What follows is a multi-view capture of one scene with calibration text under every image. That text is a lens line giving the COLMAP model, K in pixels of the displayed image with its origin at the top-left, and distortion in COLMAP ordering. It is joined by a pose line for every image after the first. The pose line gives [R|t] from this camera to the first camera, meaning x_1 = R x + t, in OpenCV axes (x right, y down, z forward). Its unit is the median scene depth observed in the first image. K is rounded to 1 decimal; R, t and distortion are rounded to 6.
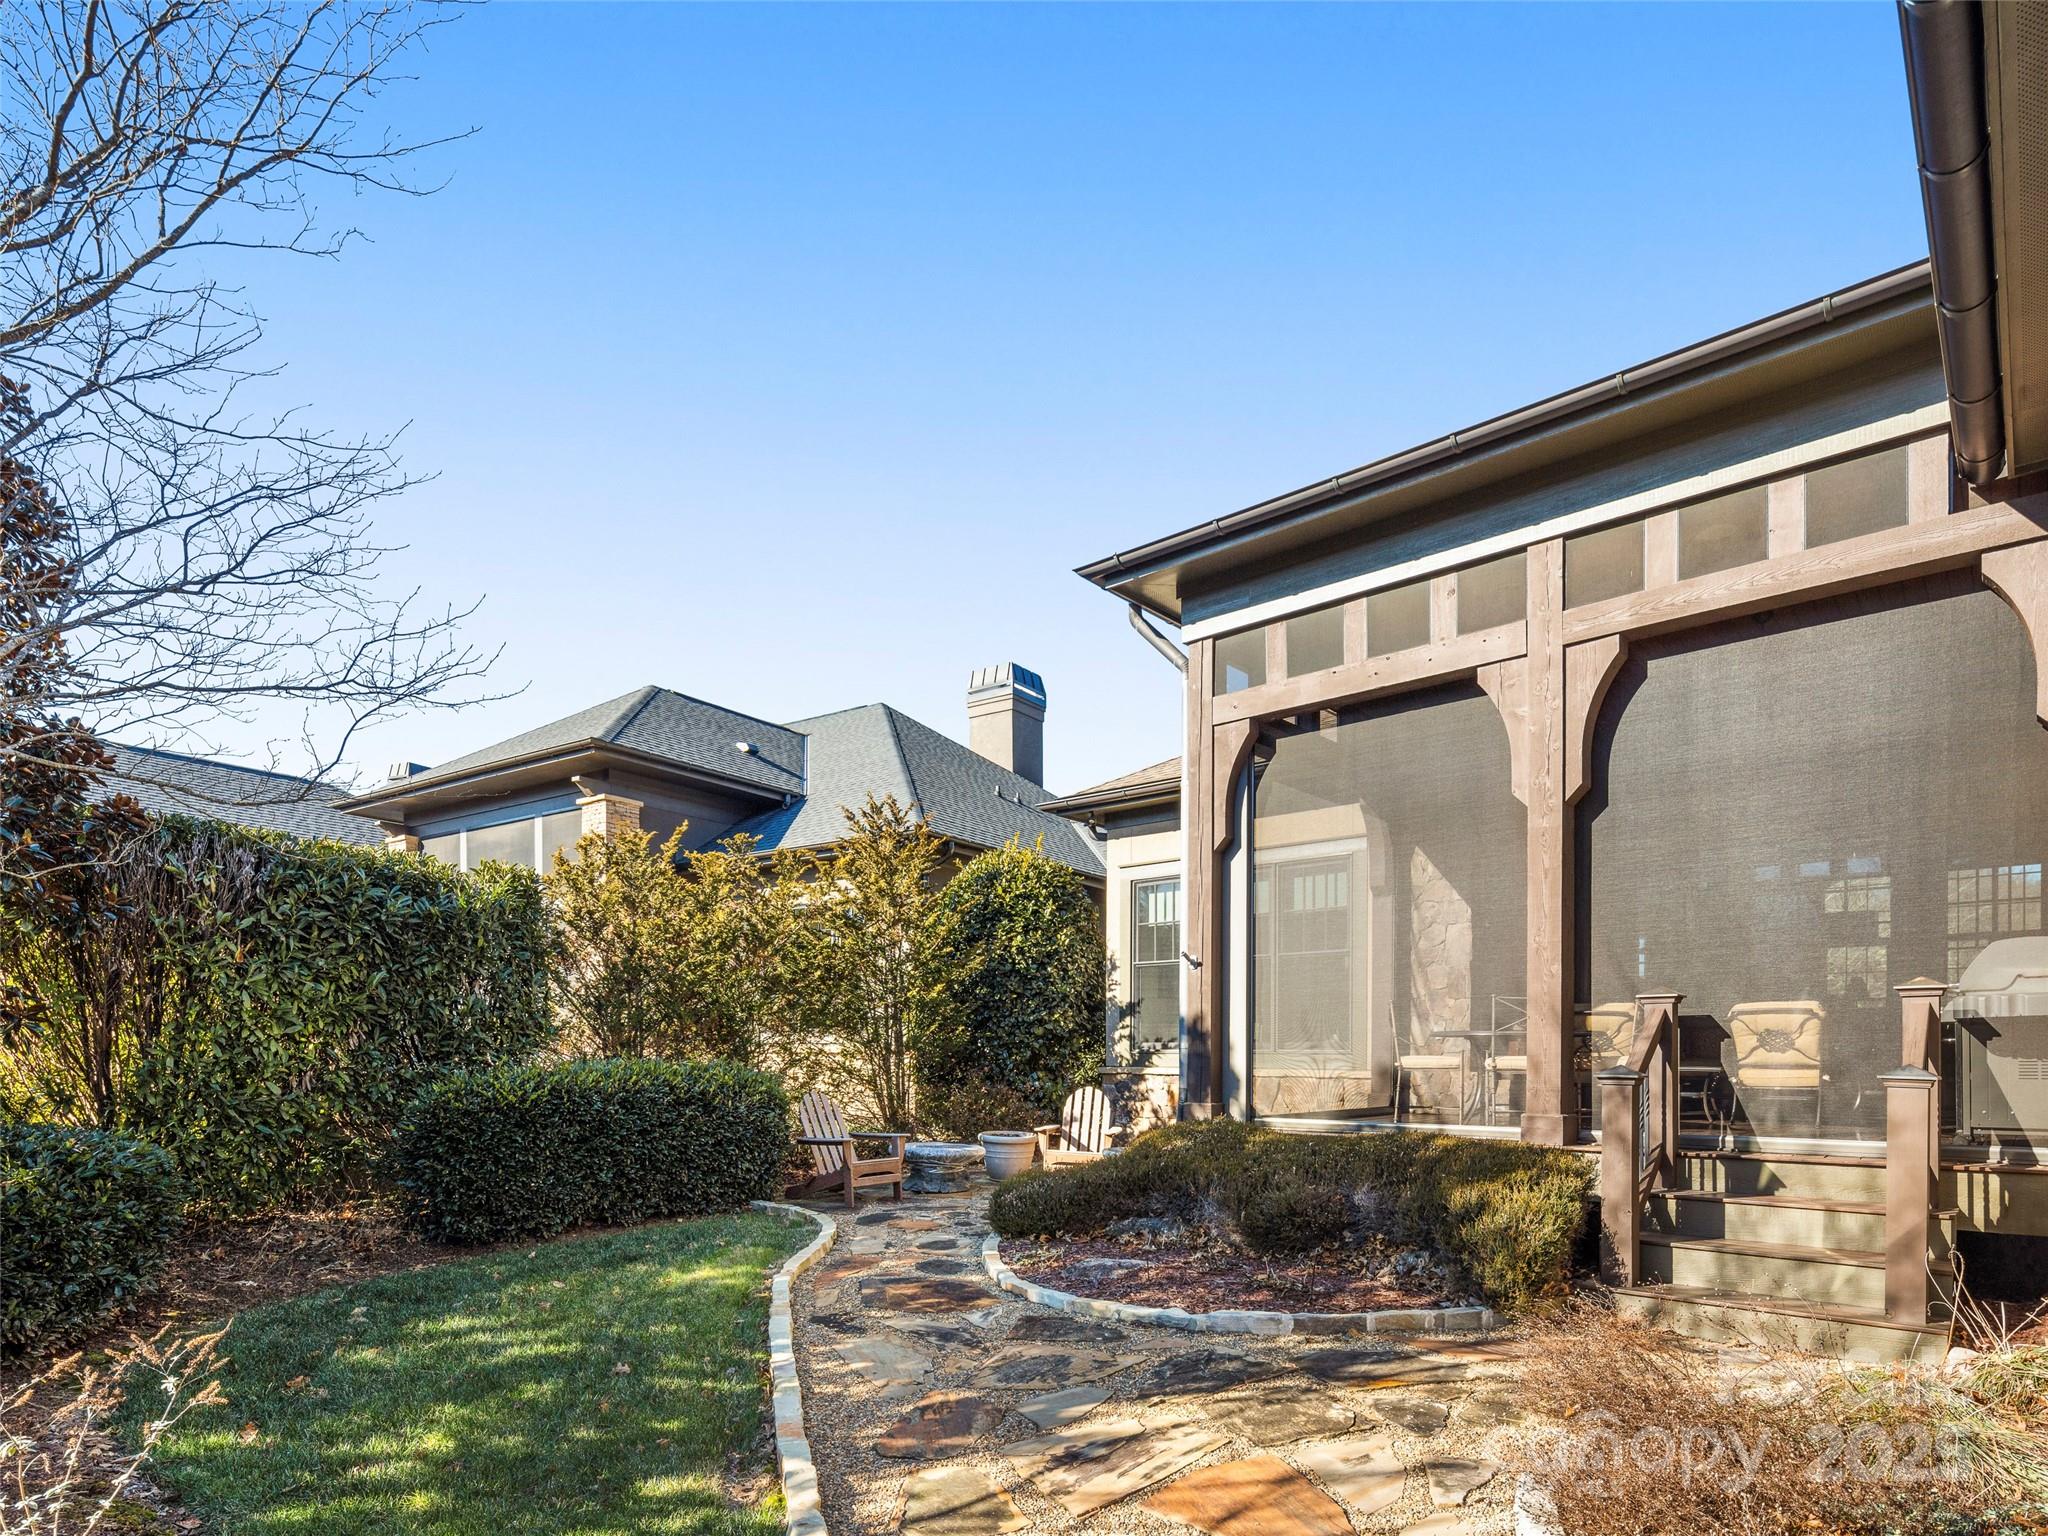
lens RADIAL K [[1112.6, 0, 1068.8], [0, 1112.6, 804.2], [0, 0, 1]] dist [0.005421, -0.000007]
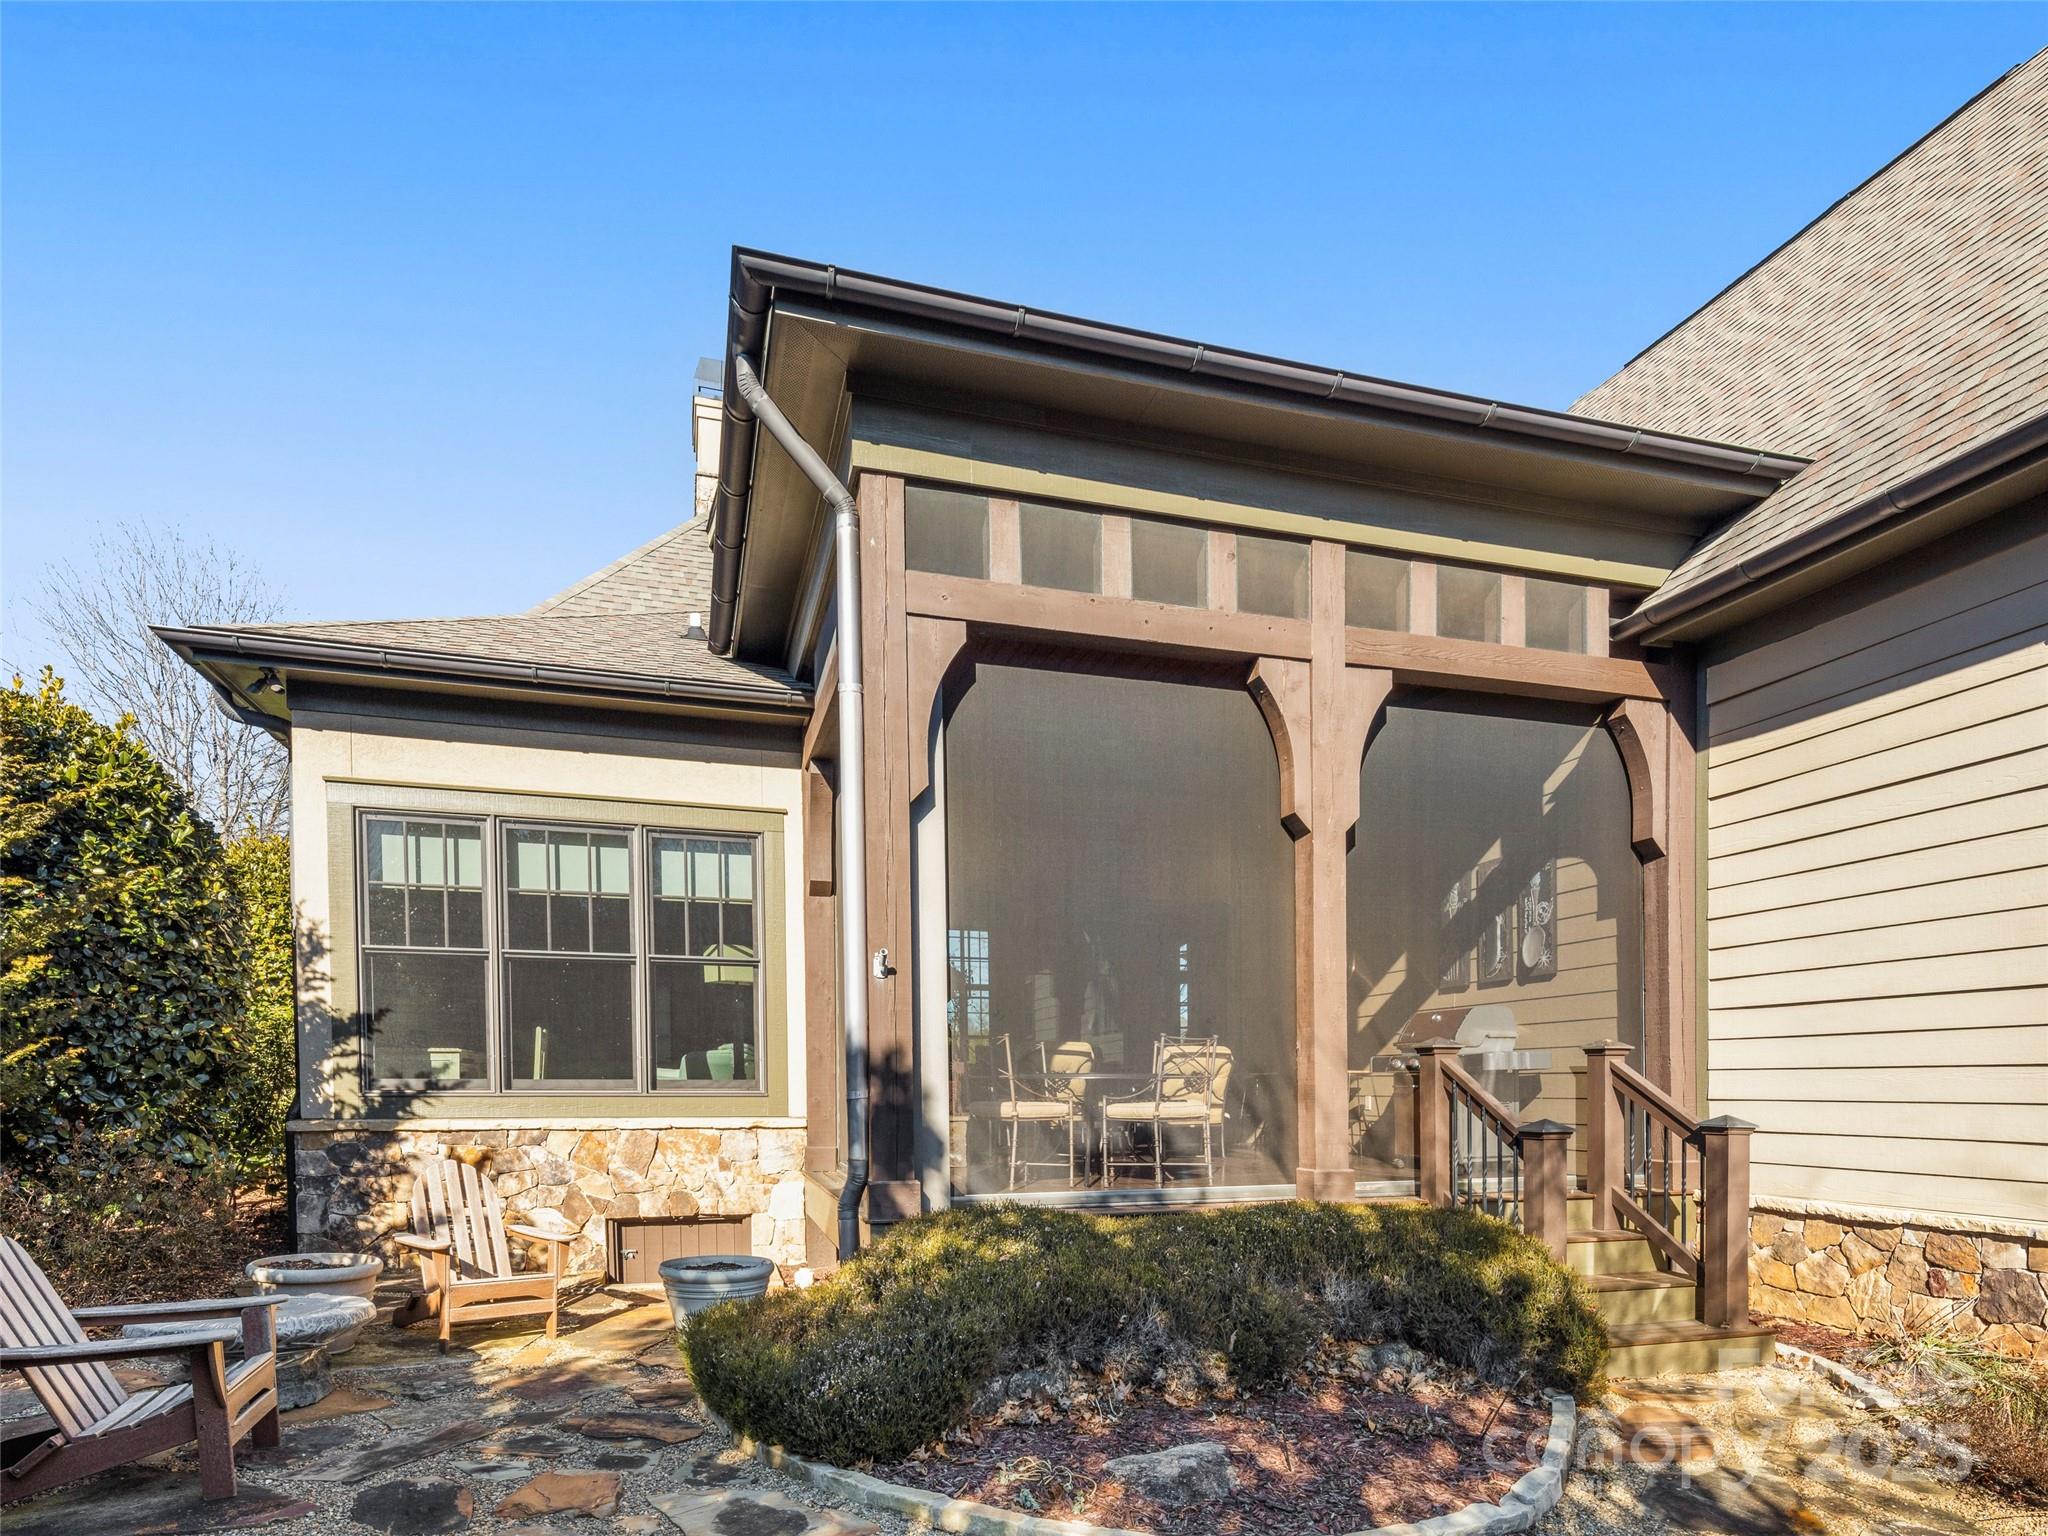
lens RADIAL K [[1280.6, 0, 1023.0], [0, 1280.6, 1019.3], [0, 0, 1]] dist [-0.144401, 0.187975]
pose [[0.520176, 0.025564, 0.853676, -0.334691], [-0.193148, 0.977177, 0.088429, 0.058561], [-0.831932, -0.210885, 0.513242, 0.386638]]
